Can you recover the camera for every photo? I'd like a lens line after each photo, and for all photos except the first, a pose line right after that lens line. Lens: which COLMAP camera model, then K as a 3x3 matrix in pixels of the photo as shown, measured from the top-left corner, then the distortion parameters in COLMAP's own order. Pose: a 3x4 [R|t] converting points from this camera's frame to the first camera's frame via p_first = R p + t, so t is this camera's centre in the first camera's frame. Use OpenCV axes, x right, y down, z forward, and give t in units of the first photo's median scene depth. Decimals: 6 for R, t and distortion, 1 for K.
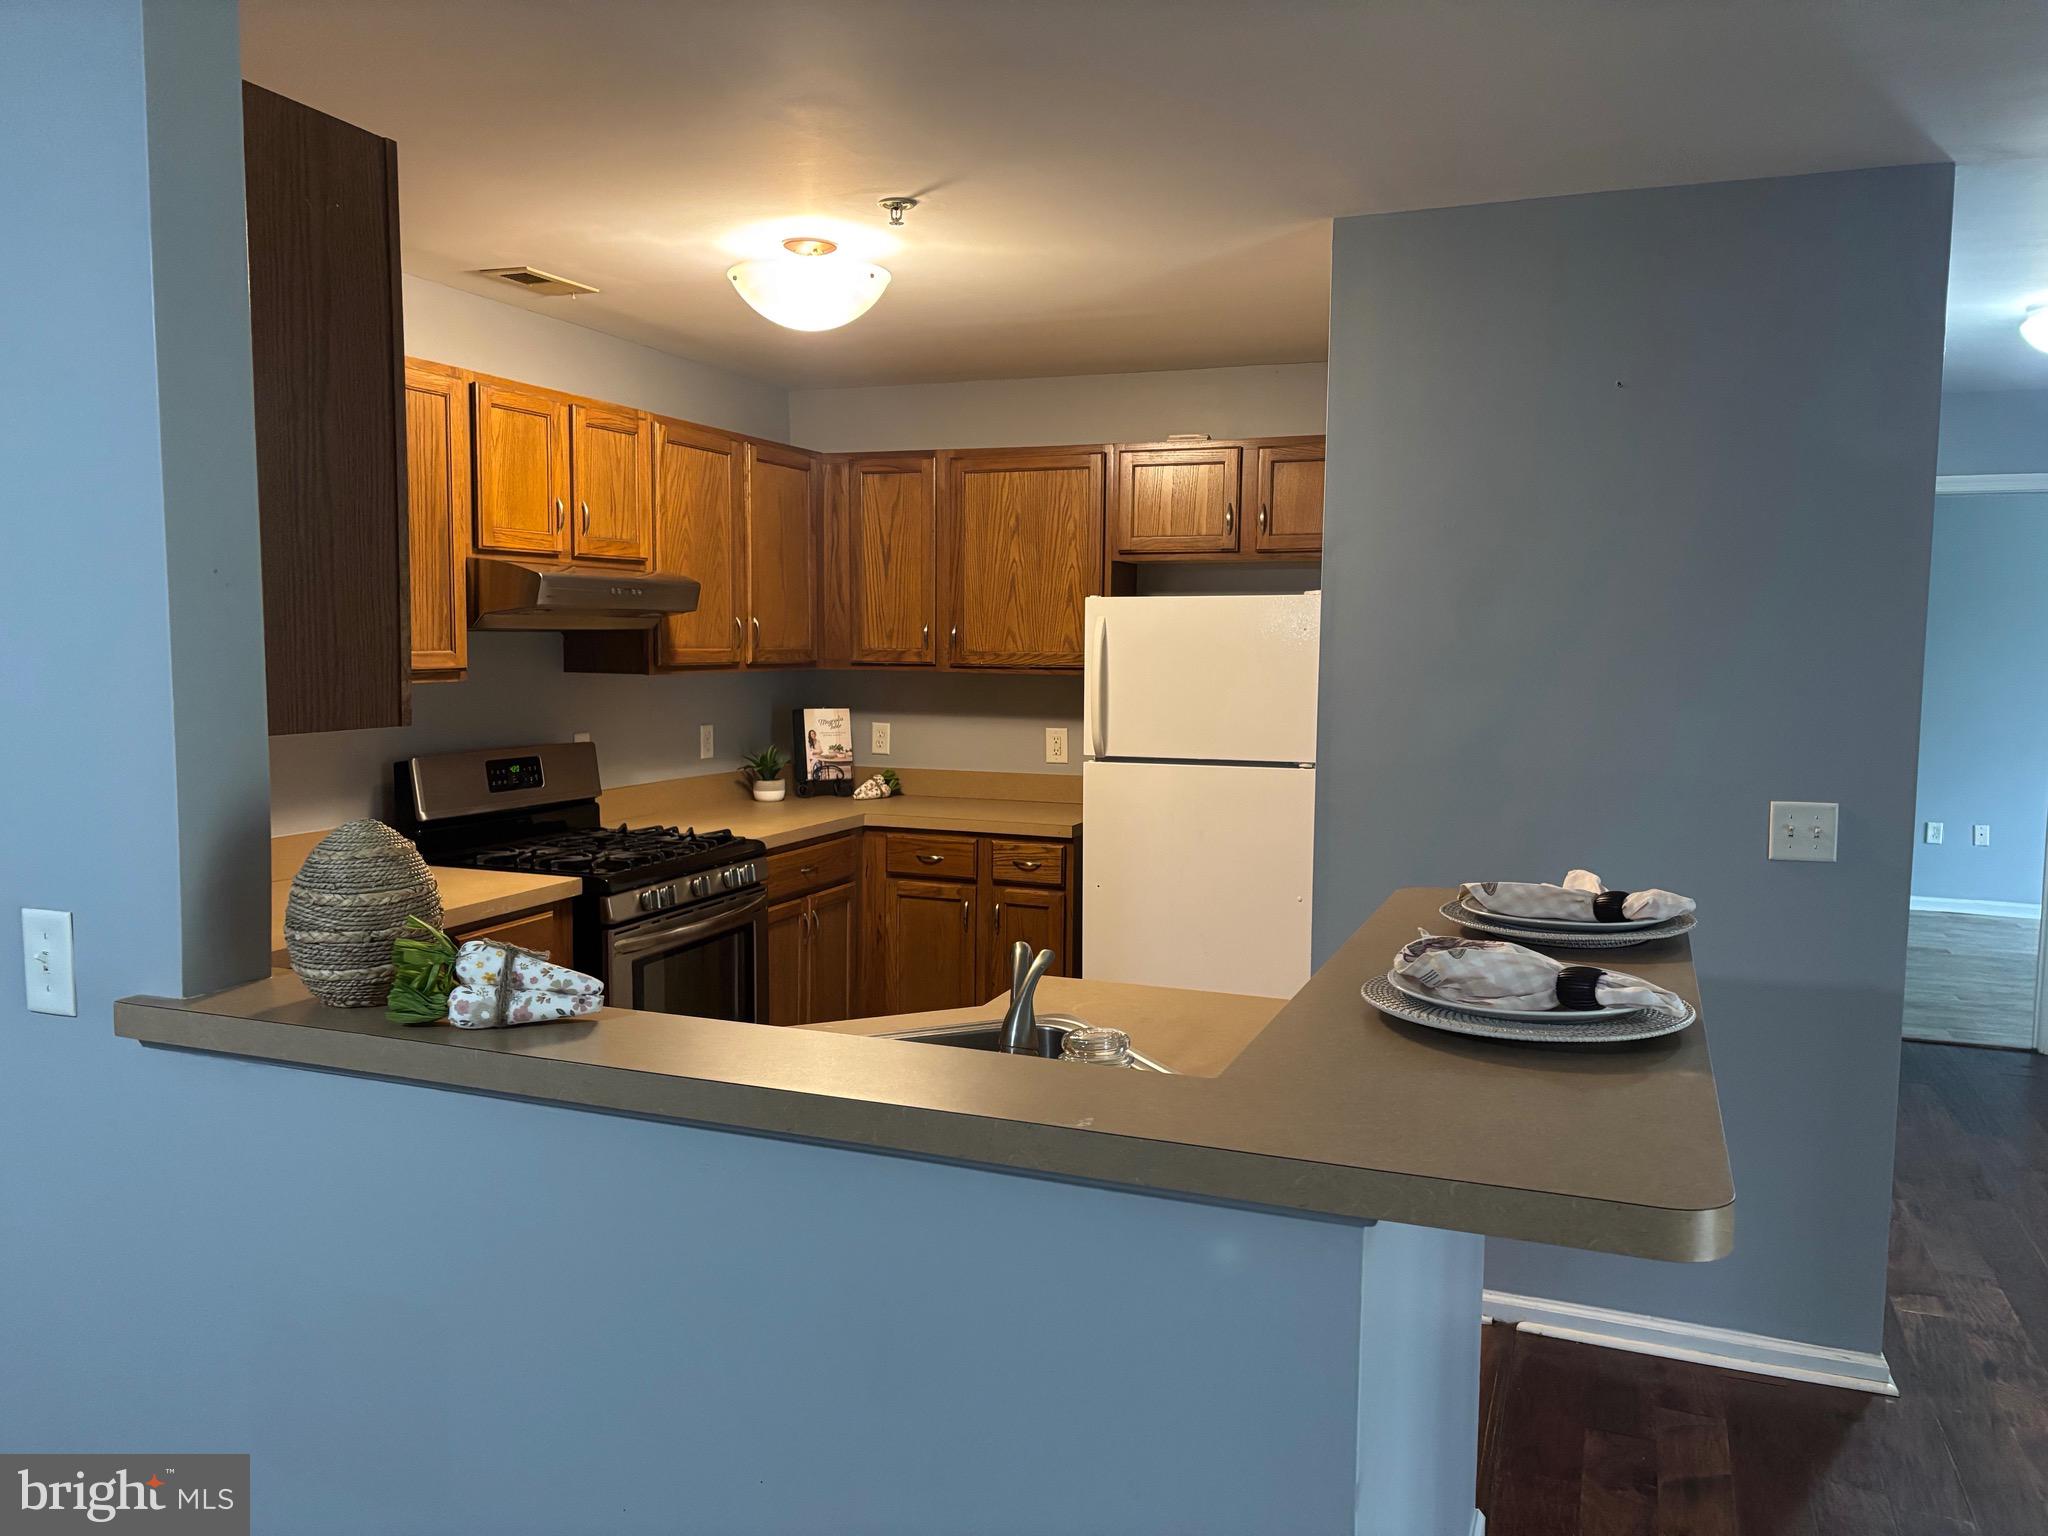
lens RADIAL K [[1521.6, 0, 1017.8], [0, 1521.6, 772.6], [0, 0, 1]] dist [0.033343, -0.000354]
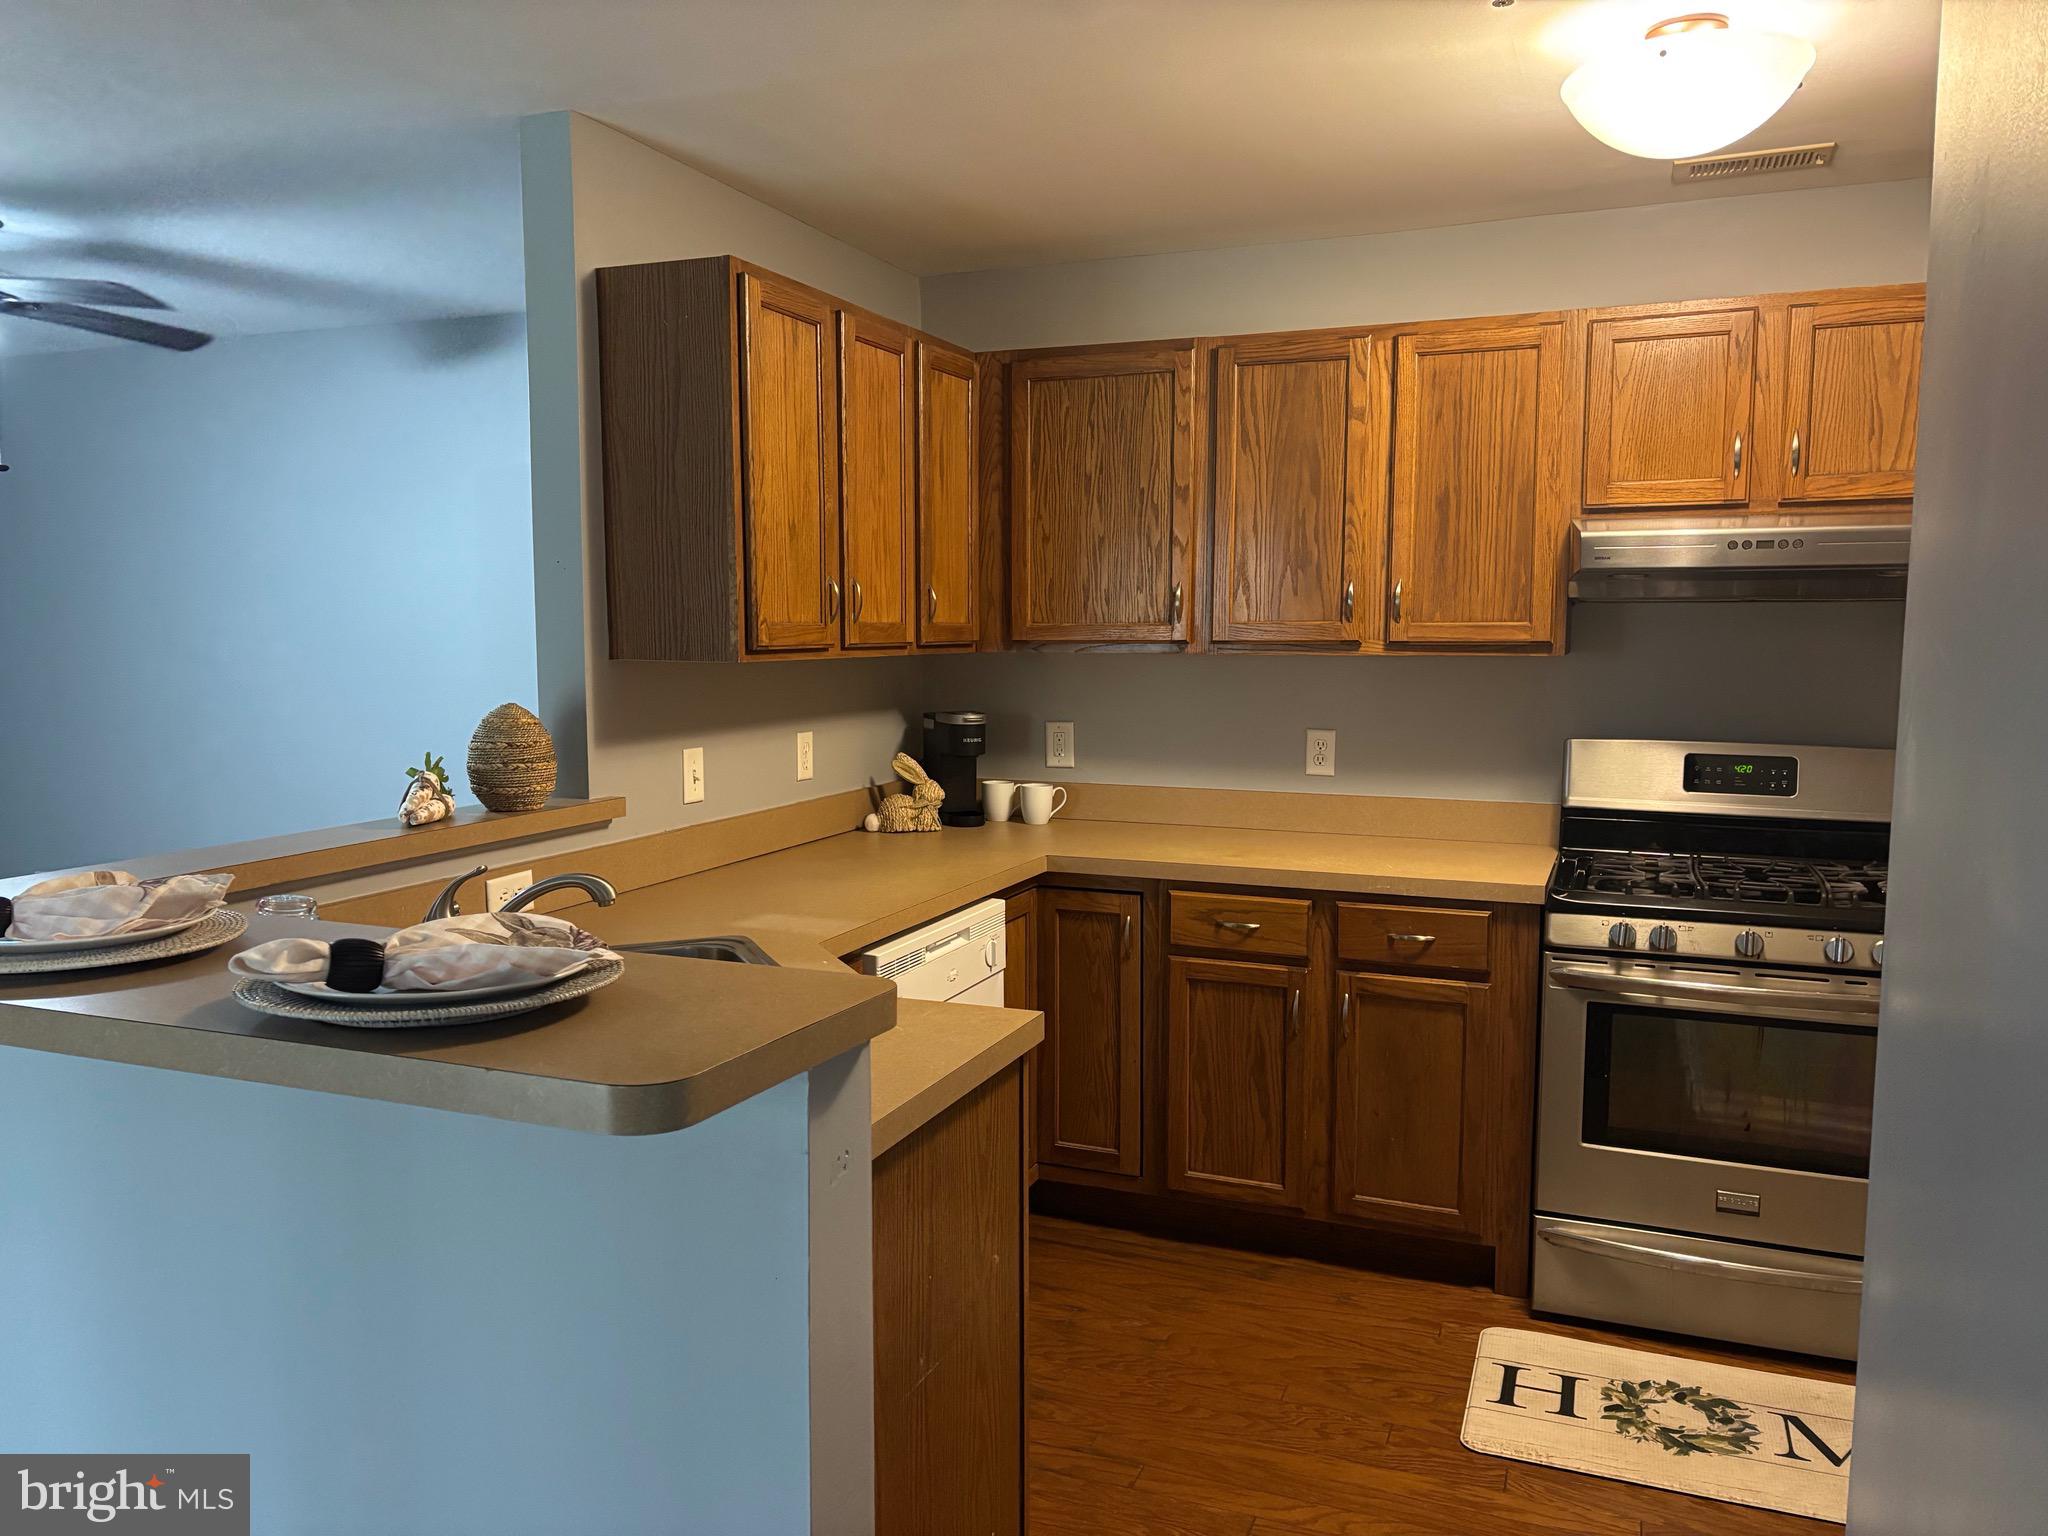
lens RADIAL K [[1521.6, 0, 1019.6], [0, 1521.6, 771.1], [0, 0, 1]] dist [0.033343, -0.000354]
pose [[-0.002067, 0.091912, -0.995765, 0.581721], [-0.093193, 0.991416, 0.091704, -0.047398], [0.995646, 0.092988, 0.006516, 0.713499]]
